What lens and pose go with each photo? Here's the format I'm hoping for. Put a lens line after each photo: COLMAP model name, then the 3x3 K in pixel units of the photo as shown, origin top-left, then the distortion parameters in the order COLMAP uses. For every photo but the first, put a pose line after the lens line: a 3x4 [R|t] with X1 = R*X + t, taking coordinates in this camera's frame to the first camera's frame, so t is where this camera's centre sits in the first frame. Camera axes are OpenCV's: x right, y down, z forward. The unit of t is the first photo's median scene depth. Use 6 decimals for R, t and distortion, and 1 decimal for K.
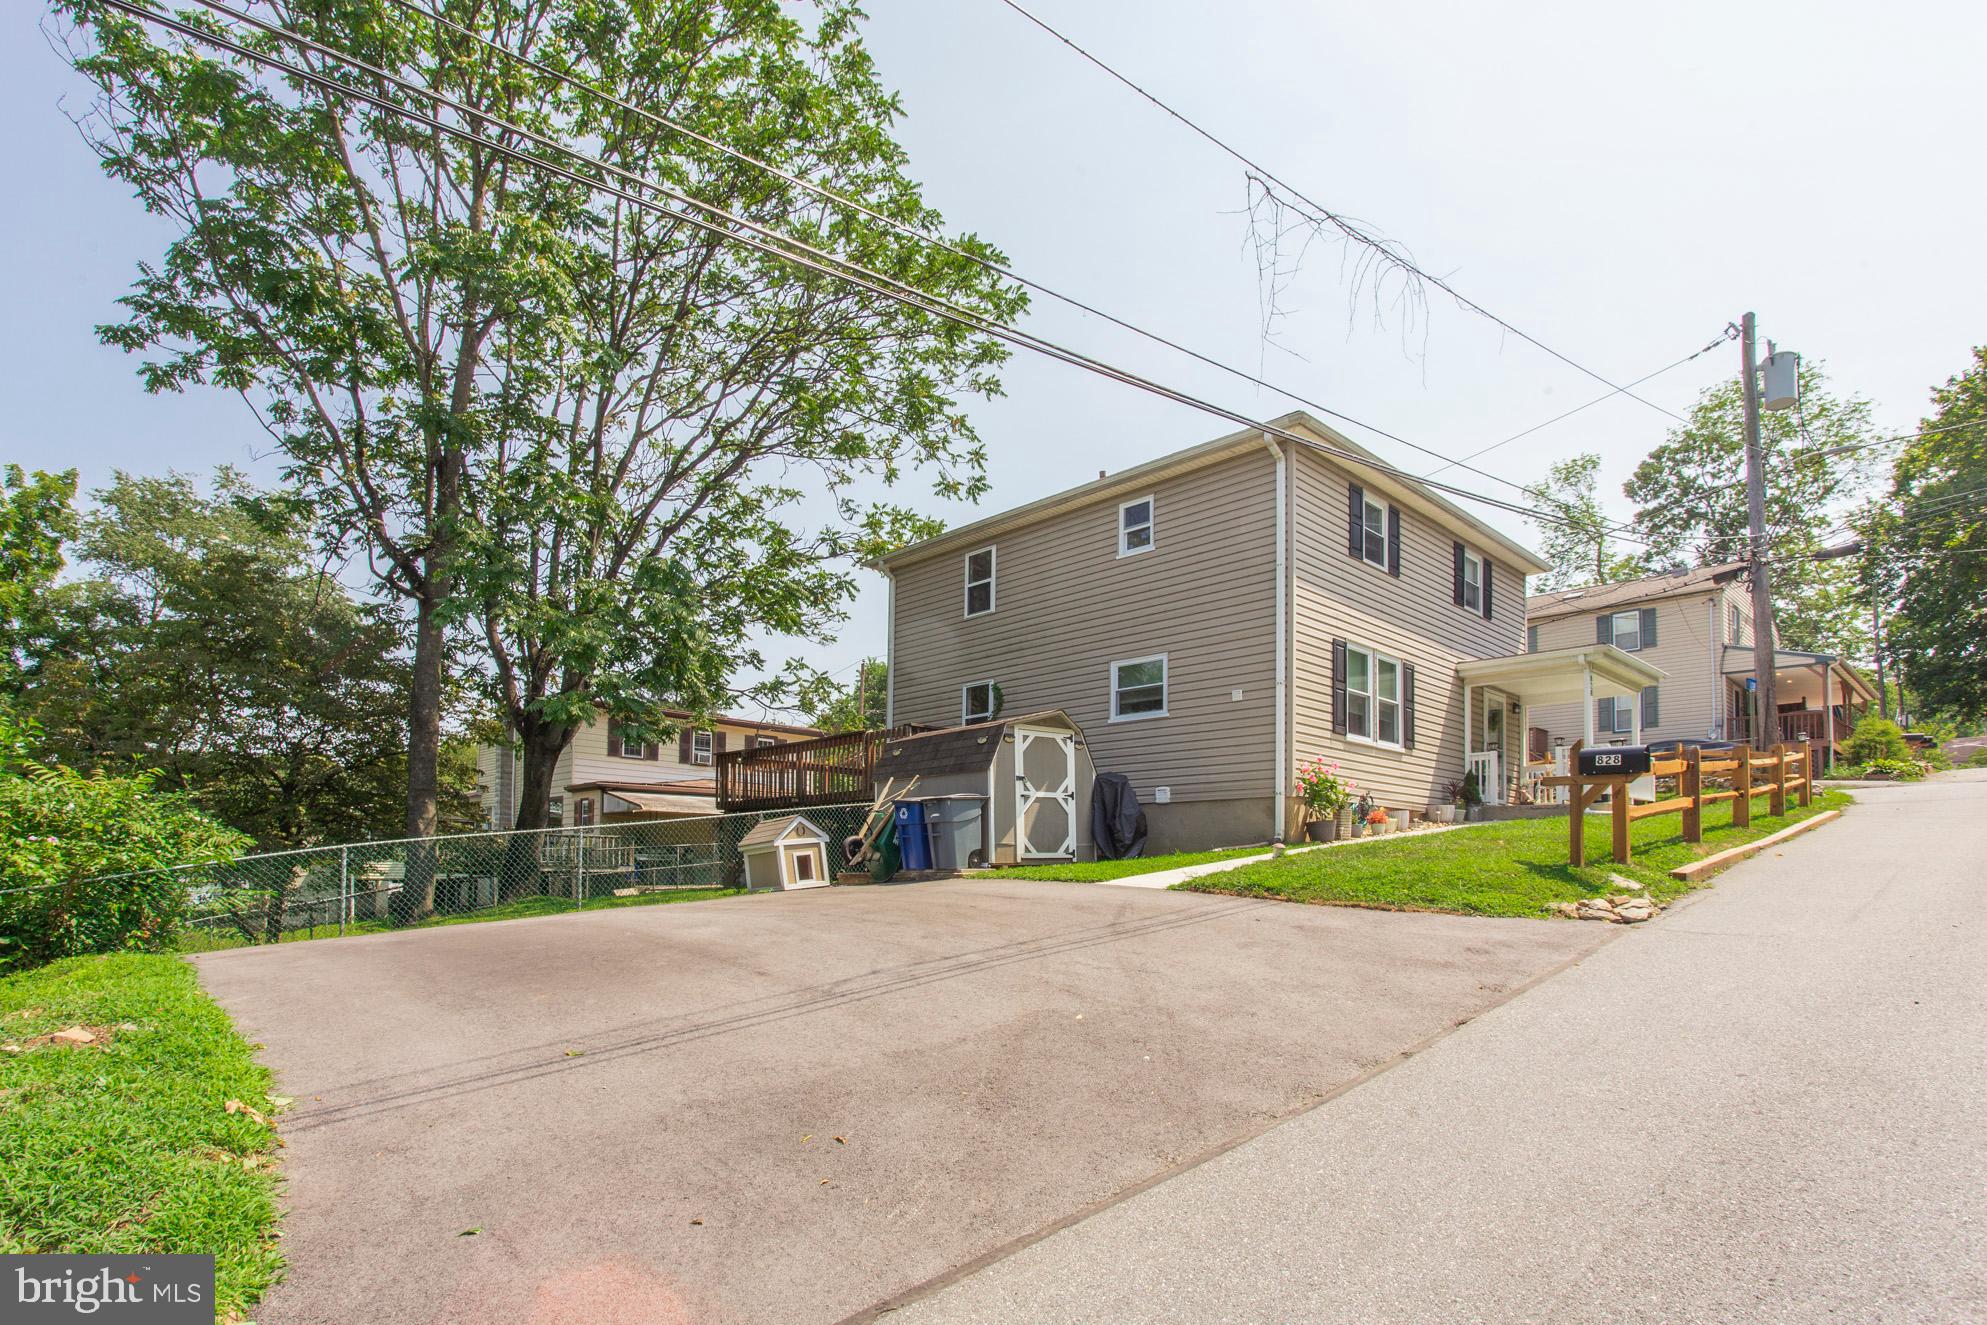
lens RADIAL K [[967.8, 0, 954.2], [0, 967.8, 826.0], [0, 0, 1]] dist [-0.016516, 0.007383]
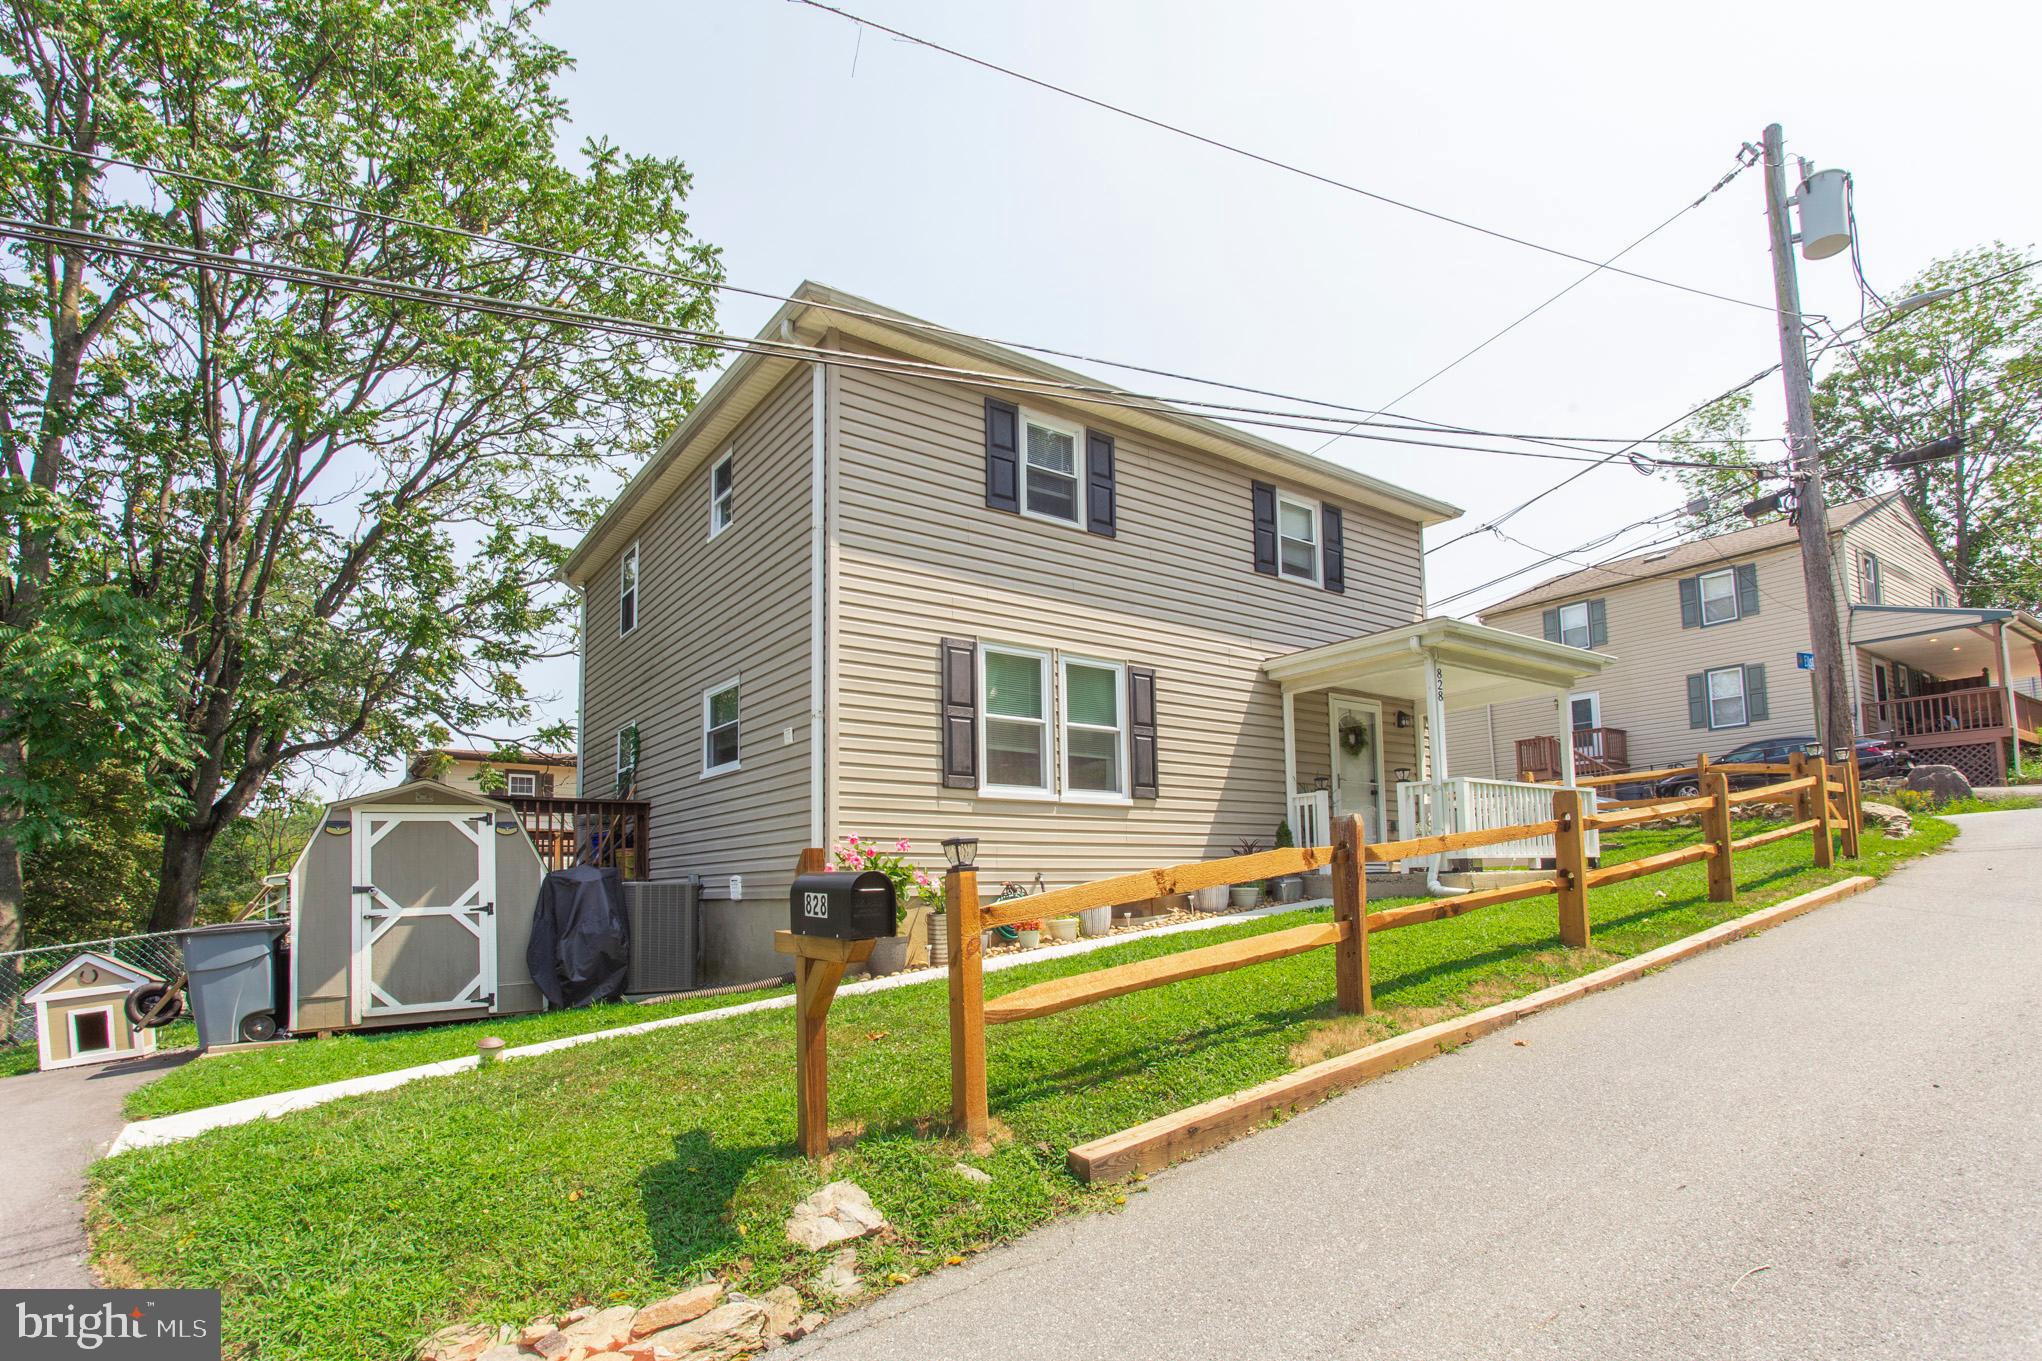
lens RADIAL K [[994.6, 0, 983.0], [0, 994.6, 806.4], [0, 0, 1]] dist [-0.016516, 0.007383]
pose [[0.991303, -0.039692, -0.125472, 0.434658], [0.034818, 0.998560, -0.040807, -0.049658], [0.126911, 0.036083, 0.991258, 0.316662]]
